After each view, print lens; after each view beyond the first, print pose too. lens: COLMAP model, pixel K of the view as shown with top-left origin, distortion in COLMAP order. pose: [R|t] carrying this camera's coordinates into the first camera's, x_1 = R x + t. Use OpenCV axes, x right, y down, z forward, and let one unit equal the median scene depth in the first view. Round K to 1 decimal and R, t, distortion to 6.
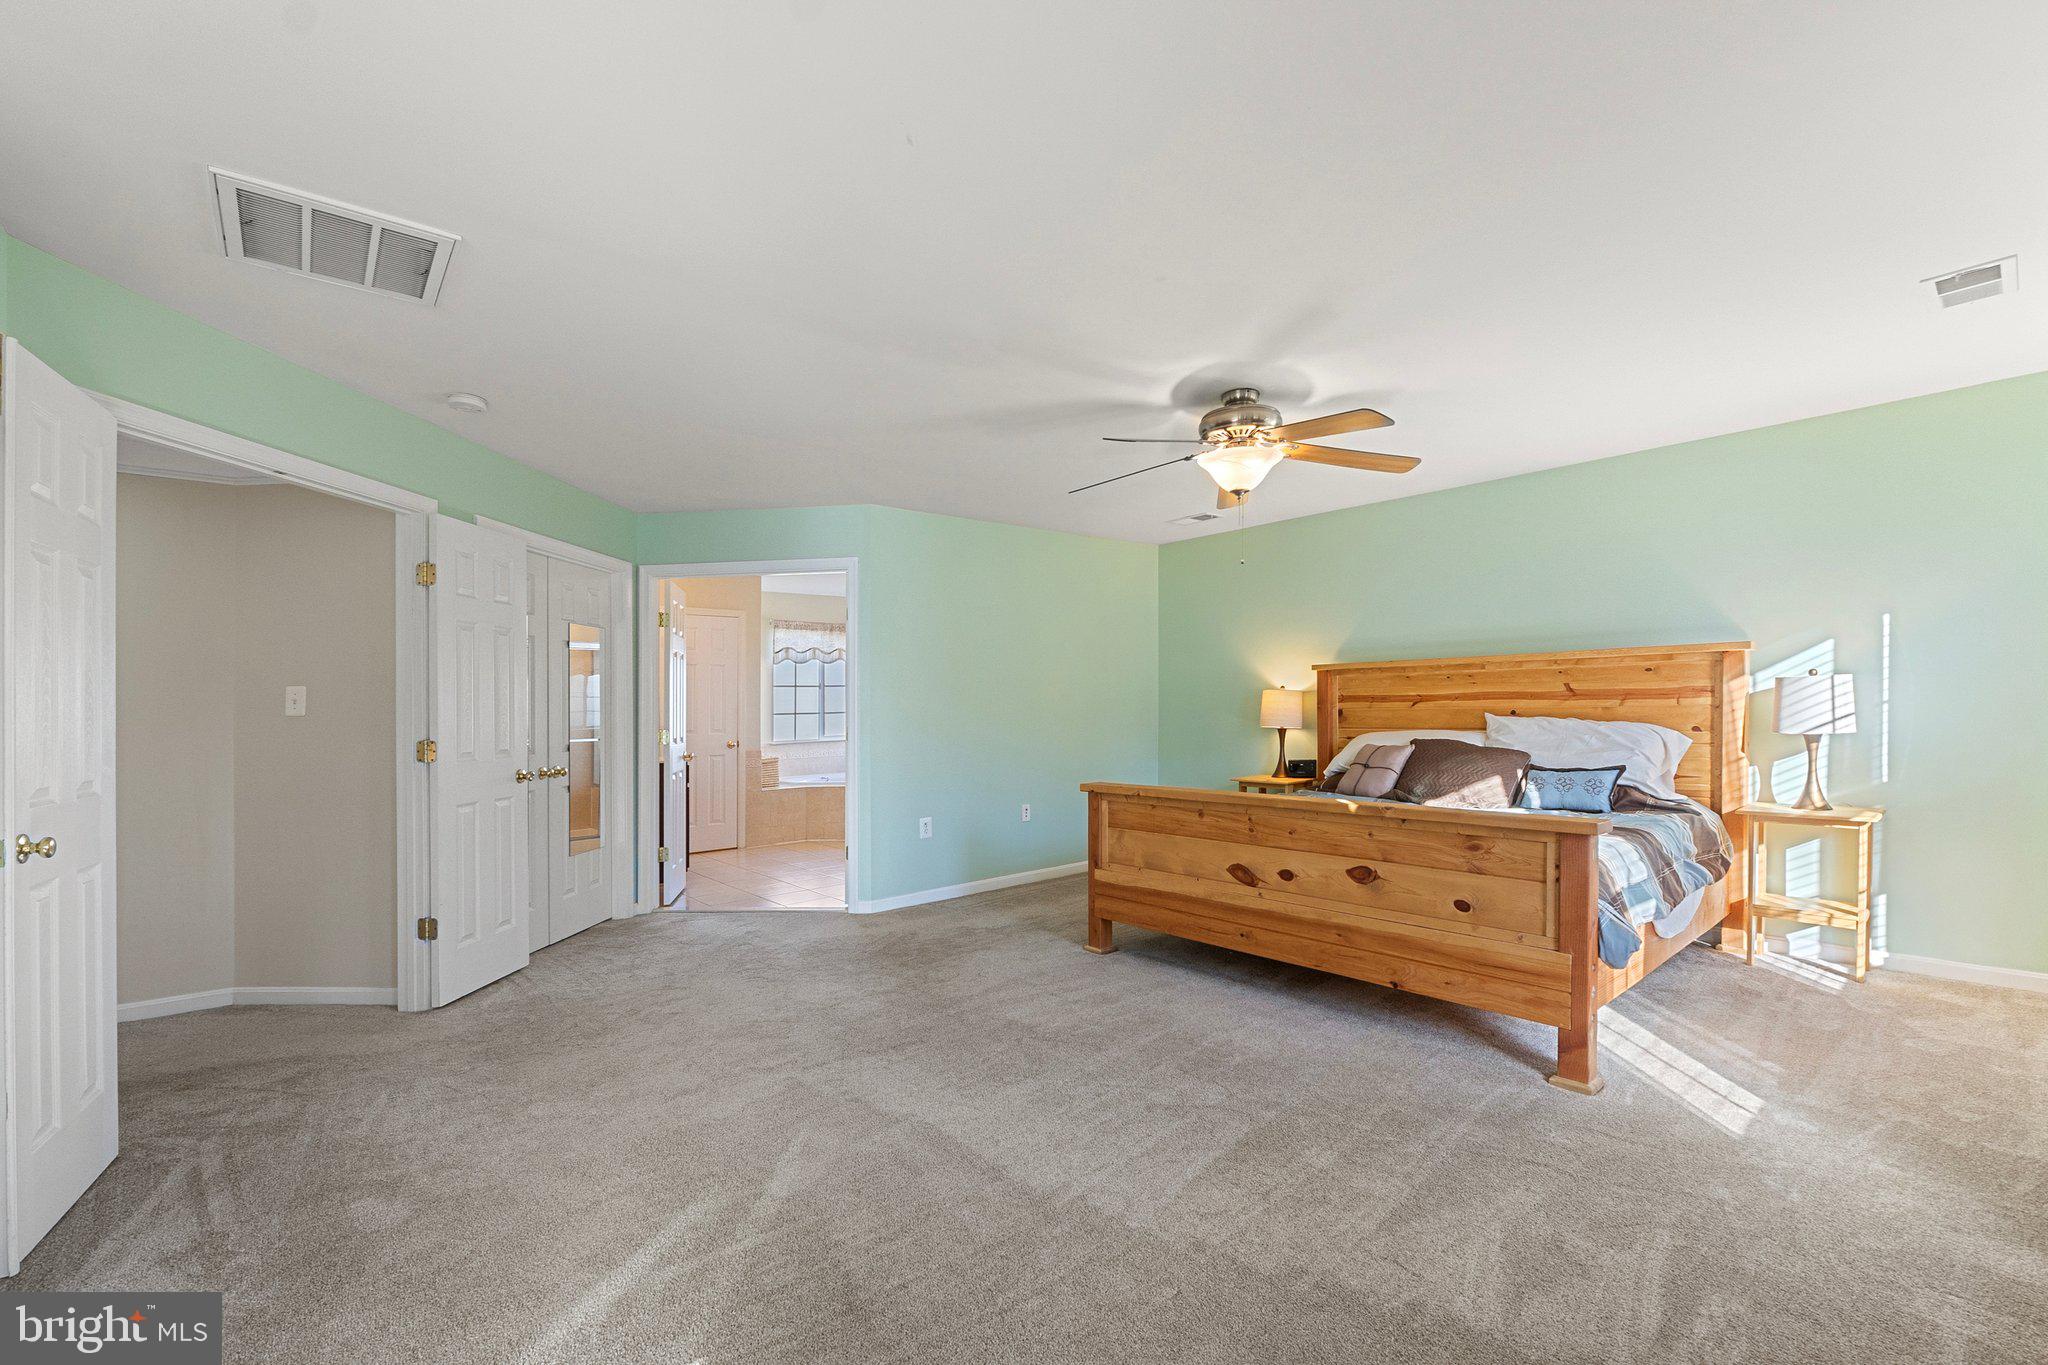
lens RADIAL K [[892.8, 0, 1052.6], [0, 892.8, 719.8], [0, 0, 1]] dist [-0.000145, -0.000043]
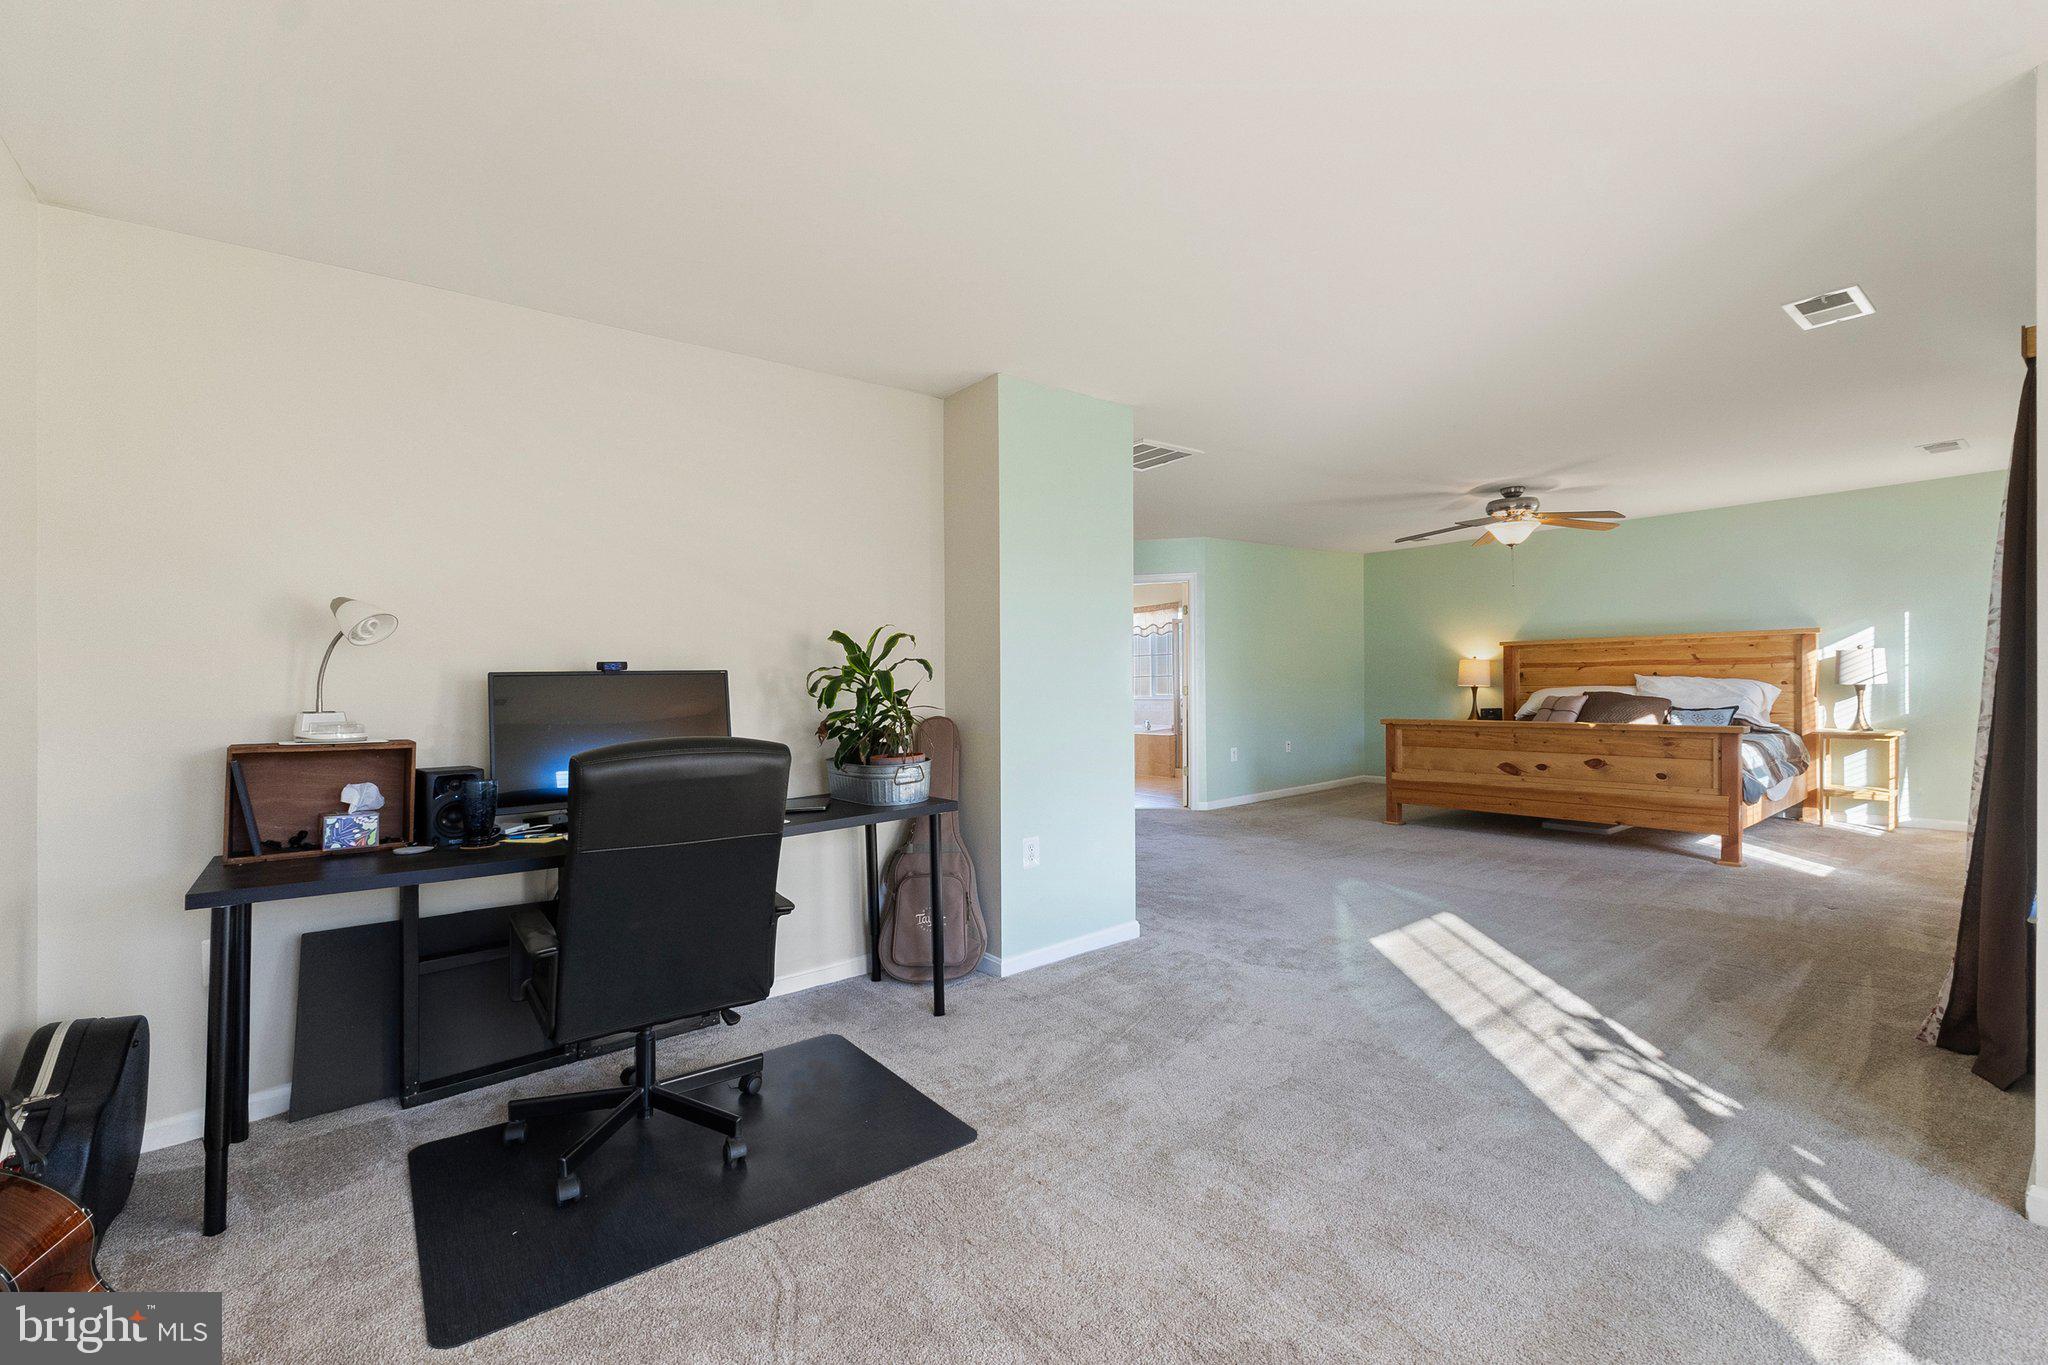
lens RADIAL K [[900.4, 0, 1024.0], [0, 900.4, 682.5], [0, 0, 1]] dist [-0.000357, -0.000041]
pose [[0.998743, -0.004445, -0.049918, -0.585180], [0.003998, 0.999951, -0.009048, 0.020149], [0.049955, 0.008837, 0.998712, -0.709638]]
